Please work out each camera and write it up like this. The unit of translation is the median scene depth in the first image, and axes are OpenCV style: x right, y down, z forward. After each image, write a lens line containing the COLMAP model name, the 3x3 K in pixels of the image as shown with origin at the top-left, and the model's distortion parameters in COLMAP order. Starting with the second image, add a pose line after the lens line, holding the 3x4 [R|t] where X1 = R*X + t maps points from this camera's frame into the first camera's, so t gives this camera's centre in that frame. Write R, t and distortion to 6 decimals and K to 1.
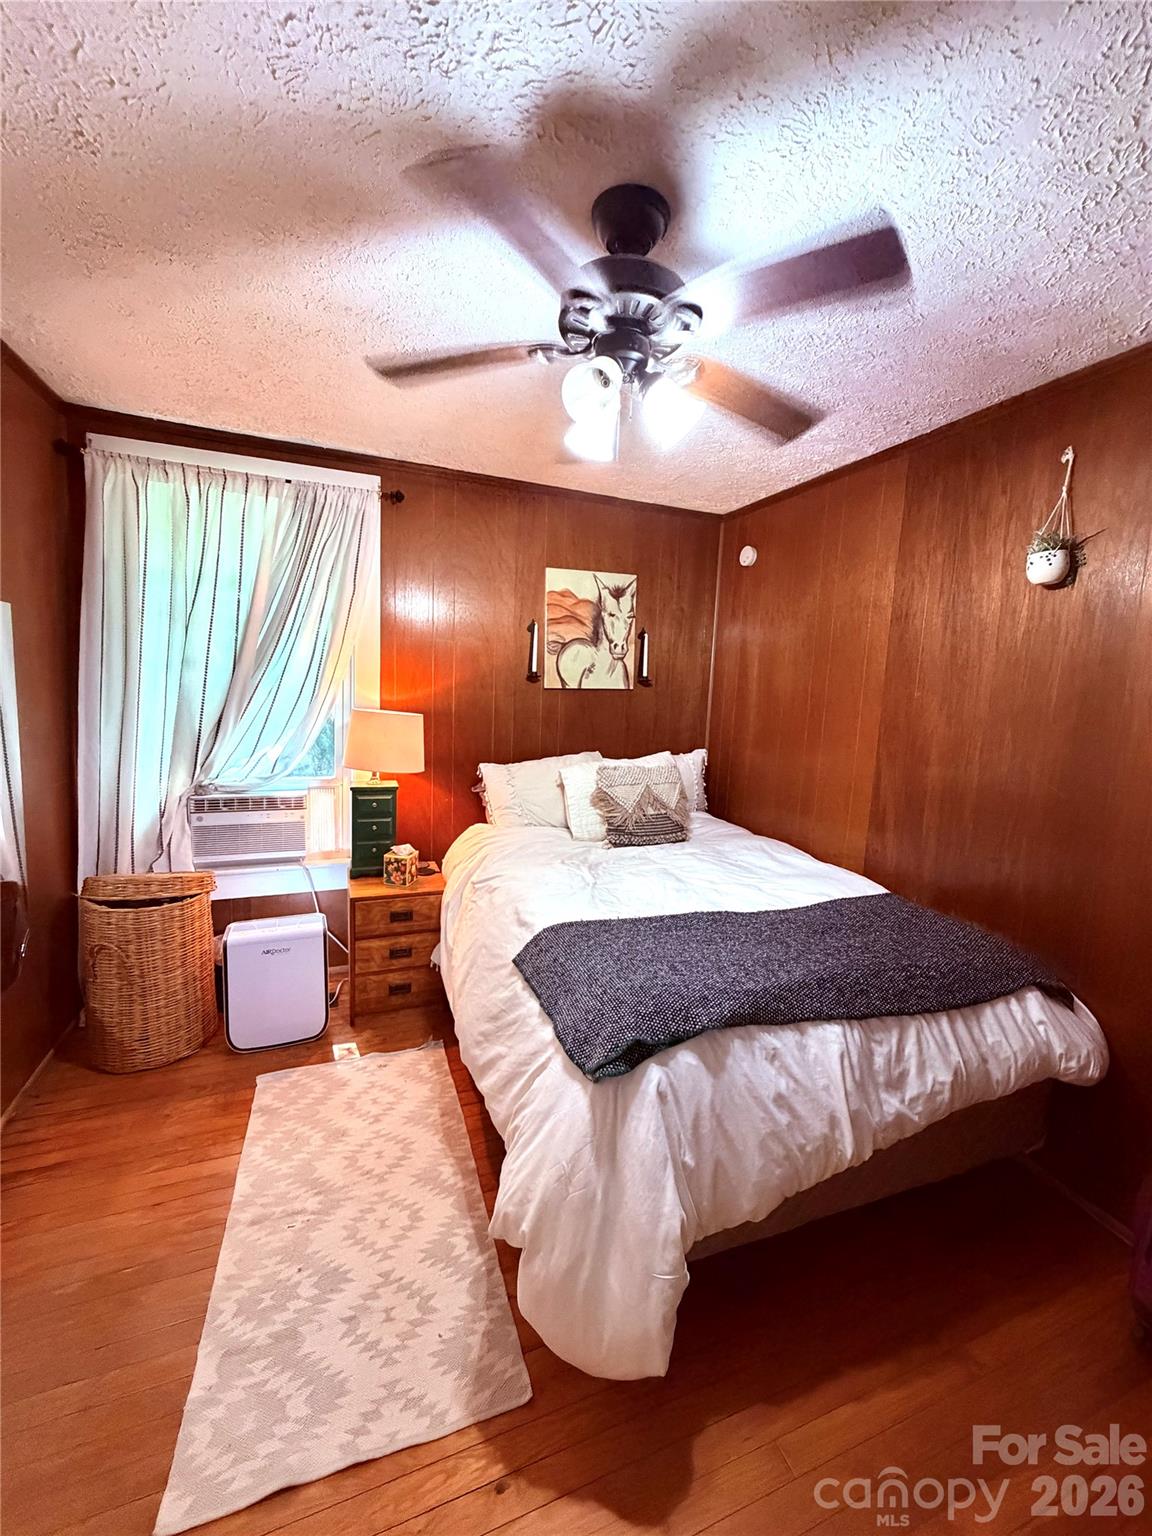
lens RADIAL K [[608.0, 0, 576.3], [0, 608.0, 764.2], [0, 0, 1]] dist [-0.001761, -0.000072]
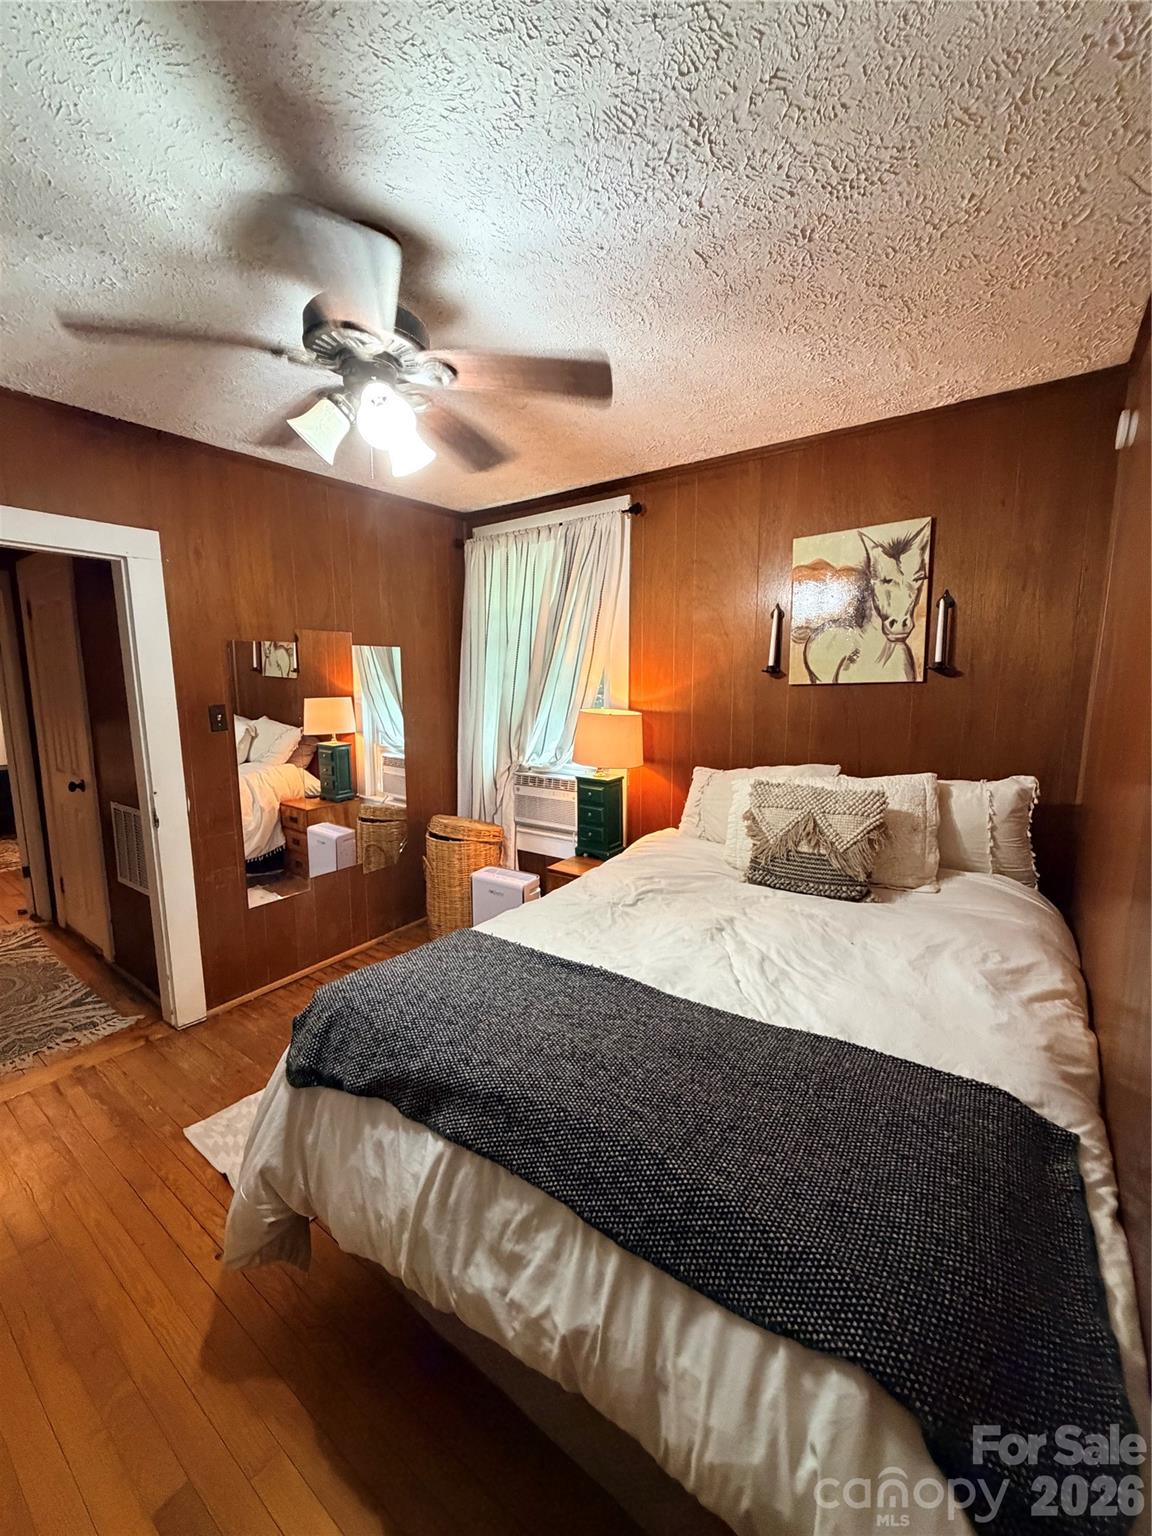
lens RADIAL K [[608.0, 0, 576.3], [0, 608.0, 764.2], [0, 0, 1]] dist [-0.001761, -0.000072]
pose [[0.538271, 0.077238, -0.839225, 0.695476], [-0.078386, 0.996063, 0.041396, -0.038871], [0.839118, 0.043501, 0.542207, 0.428627]]
